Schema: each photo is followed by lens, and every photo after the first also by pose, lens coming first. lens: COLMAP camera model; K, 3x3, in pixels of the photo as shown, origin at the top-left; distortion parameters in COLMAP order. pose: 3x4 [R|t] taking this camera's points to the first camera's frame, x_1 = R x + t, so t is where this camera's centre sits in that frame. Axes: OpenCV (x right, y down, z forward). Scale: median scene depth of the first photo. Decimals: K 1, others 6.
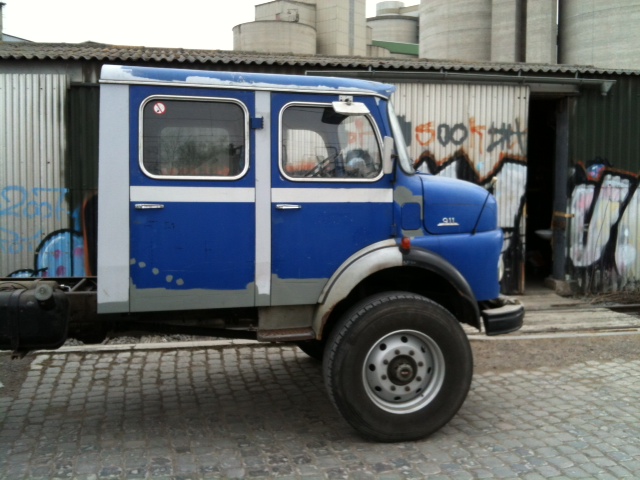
lens RADIAL K [[676.0, 0, 320.2], [0, 676.0, 273.4], [0, 0, 1]] dist [-0.000511, -0.023484]
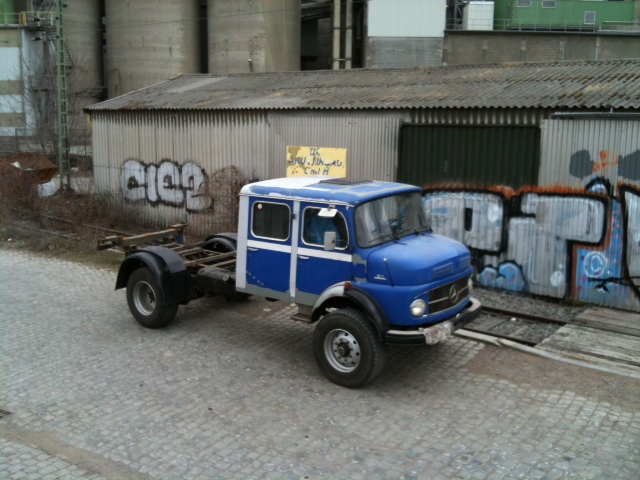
lens RADIAL K [[676.0, 0, 320.2], [0, 676.0, 273.4], [0, 0, 1]] dist [-0.000511, -0.023484]
pose [[0.647119, 0.179951, -0.740847, 1.515776], [-0.093414, 0.983138, 0.157207, -0.378549], [0.756645, -0.032526, 0.653017, -0.304631]]
